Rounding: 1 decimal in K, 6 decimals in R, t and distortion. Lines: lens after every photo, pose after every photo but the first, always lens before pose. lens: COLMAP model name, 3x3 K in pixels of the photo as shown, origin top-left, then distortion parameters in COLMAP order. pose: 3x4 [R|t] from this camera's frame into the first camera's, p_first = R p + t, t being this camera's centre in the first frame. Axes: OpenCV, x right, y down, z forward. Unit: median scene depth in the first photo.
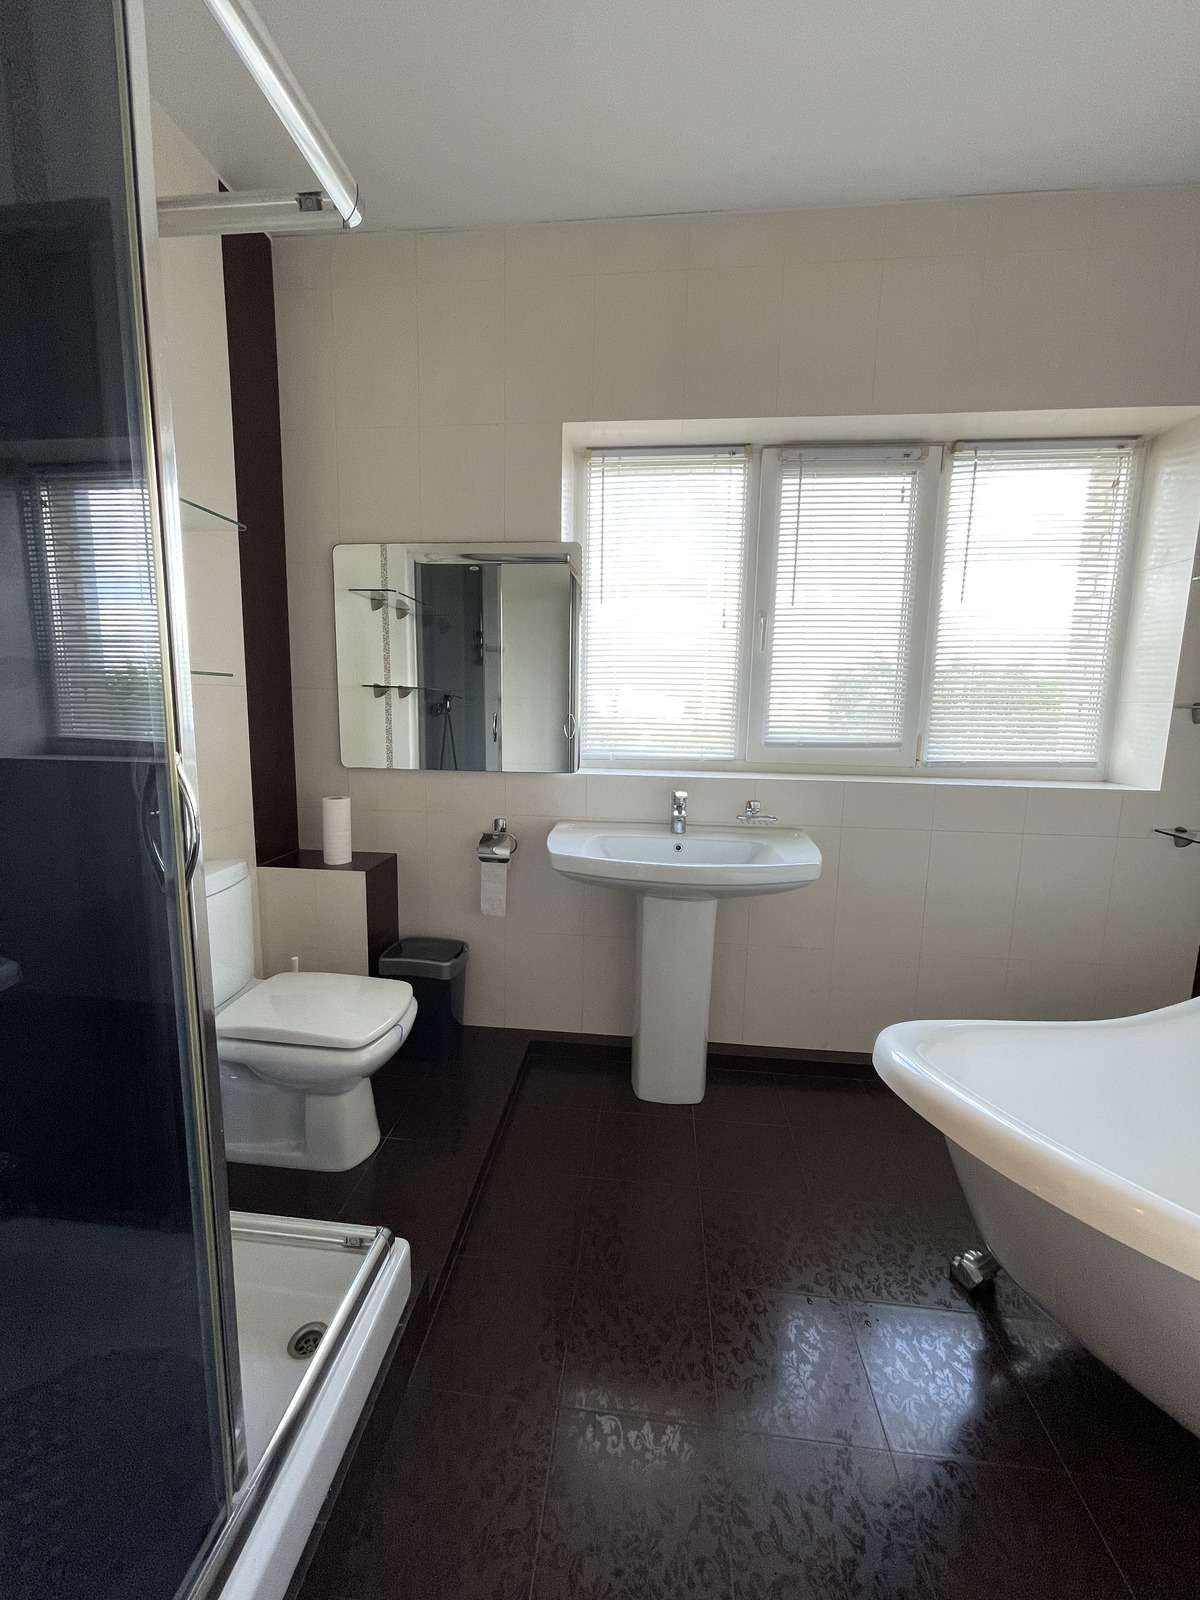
lens RADIAL K [[643.5, 0, 595.6], [0, 643.5, 797.1], [0, 0, 1]] dist [-0.003650, 0.001069]
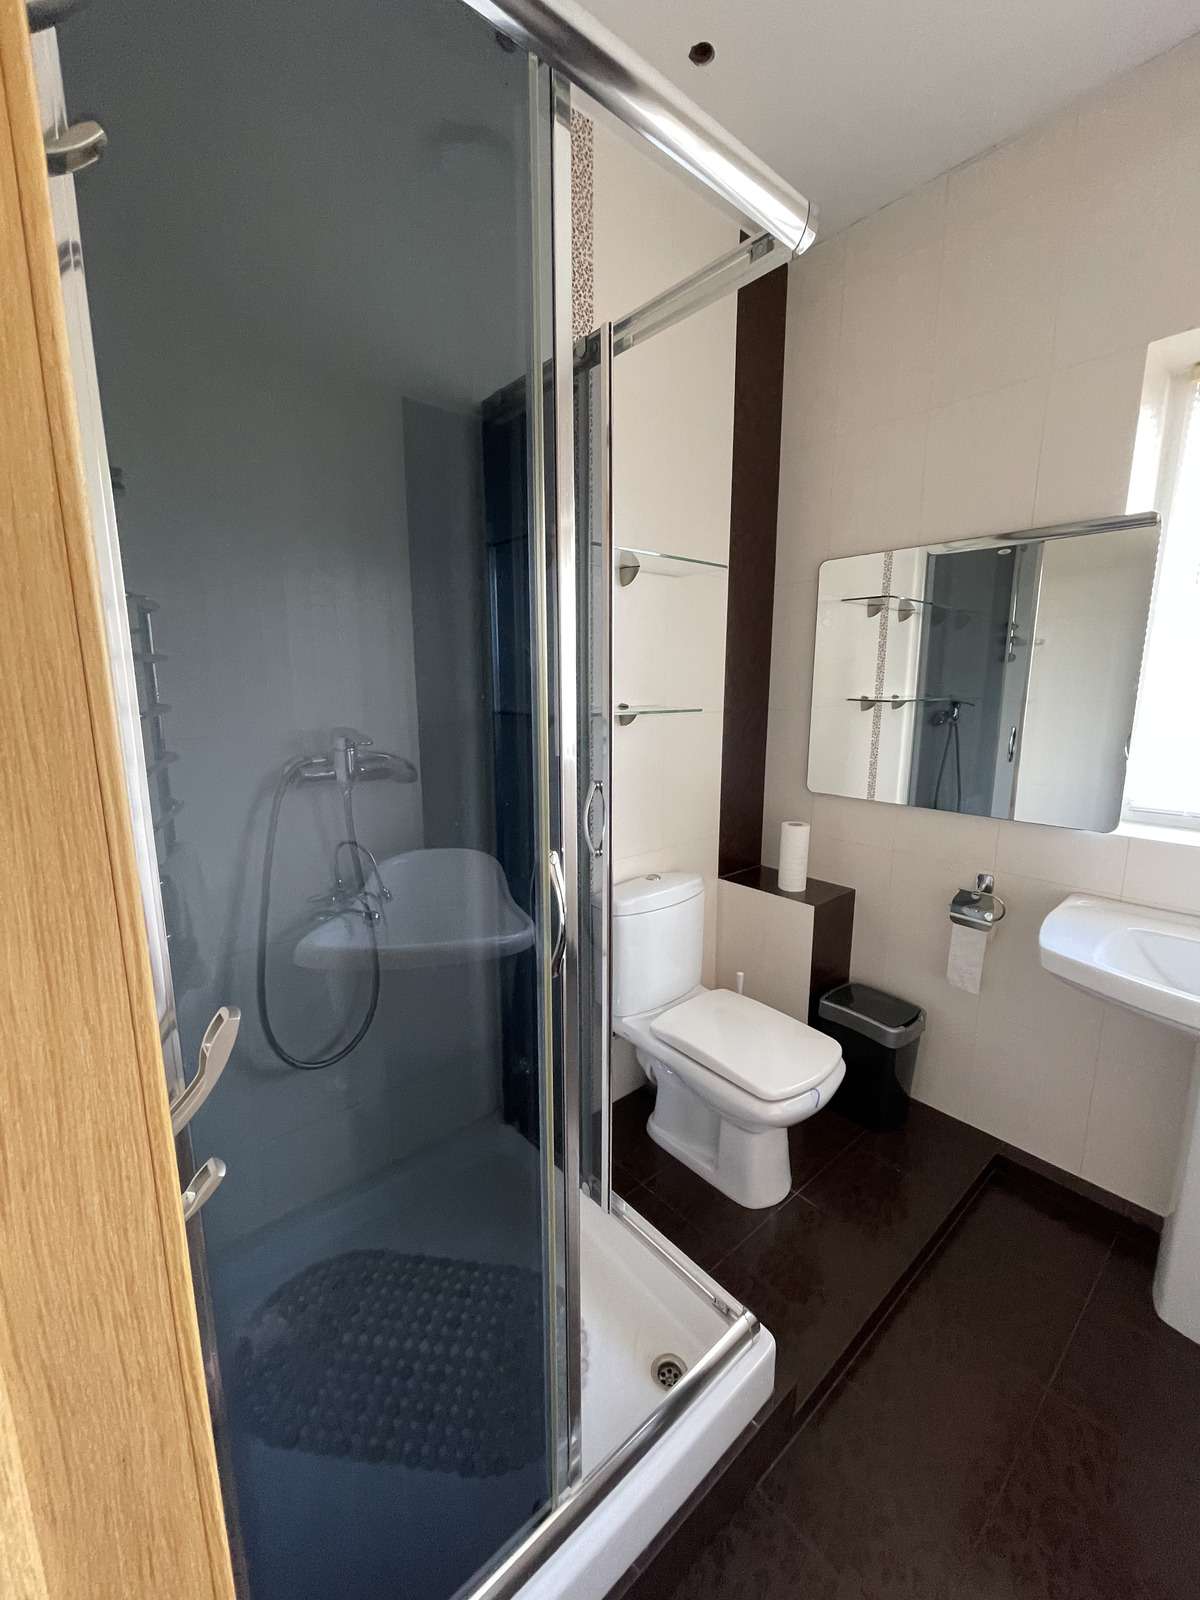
lens RADIAL K [[643.5, 0, 596.3], [0, 643.5, 792.7], [0, 0, 1]] dist [-0.003650, 0.001069]
pose [[0.717021, 0.106533, -0.688863, 0.046405], [-0.087526, 0.994190, 0.062649, -0.078487], [0.691535, 0.015372, 0.722179, 0.077792]]
